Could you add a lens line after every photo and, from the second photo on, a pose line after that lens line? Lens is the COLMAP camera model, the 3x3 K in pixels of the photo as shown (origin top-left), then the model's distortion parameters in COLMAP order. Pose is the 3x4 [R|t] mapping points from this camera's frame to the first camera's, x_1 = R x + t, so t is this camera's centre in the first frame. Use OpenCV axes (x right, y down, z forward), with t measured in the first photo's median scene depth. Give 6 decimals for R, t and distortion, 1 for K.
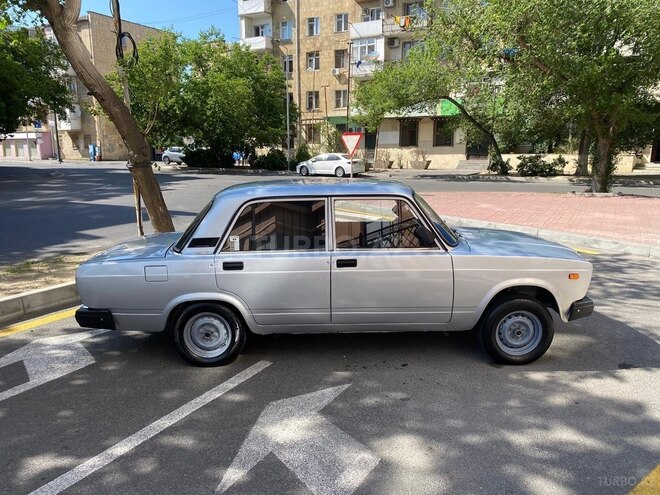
lens RADIAL K [[502.2, 0, 329.0], [0, 502.2, 253.1], [0, 0, 1]] dist [0.037550, -0.020088]
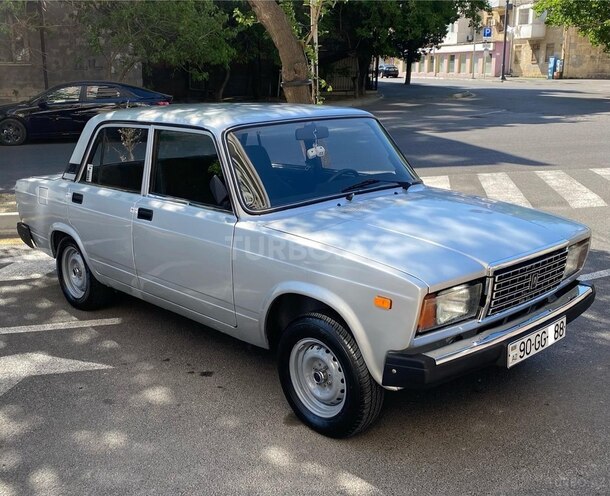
lens RADIAL K [[697.1, 0, 304.5], [0, 697.1, 248.0], [0, 0, 1]] dist [0.019440, 0.000000]
pose [[0.679372, 0.178593, -0.711729, 0.913747], [-0.138017, 0.983719, 0.115101, -0.079747], [0.720697, 0.020035, 0.692960, 0.431278]]
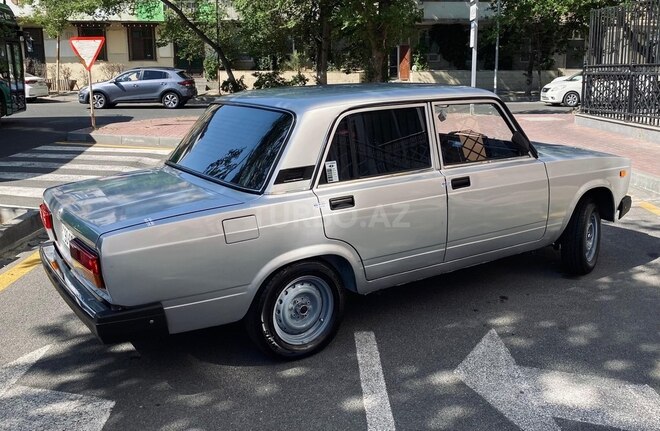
lens RADIAL K [[636.7, 0, 354.5], [0, 636.7, 179.5], [0, 0, 1]] dist [0.074731, 0.000000]
pose [[0.828338, -0.099858, 0.551258, -0.642833], [0.116642, 0.993163, 0.004637, -0.008875], [-0.547952, 0.060458, 0.834322, 0.230234]]
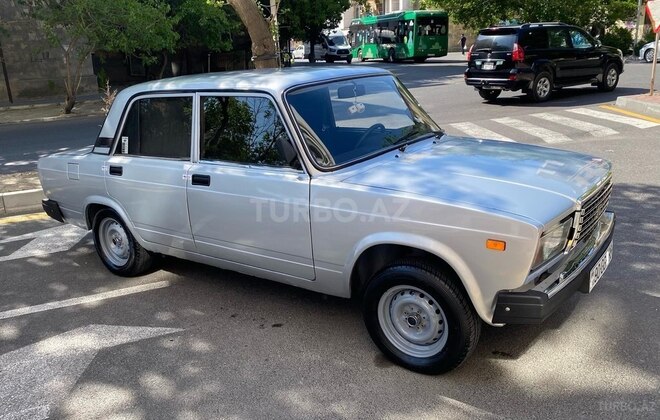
lens RADIAL K [[551.9, 0, 317.2], [0, 551.9, 230.7], [0, 0, 1]] dist [0.023059, -0.039173]
pose [[0.793229, 0.151672, -0.589731, 0.665541], [-0.070987, 0.984912, 0.157824, -0.047821], [0.604771, -0.083327, 0.792028, 0.410464]]
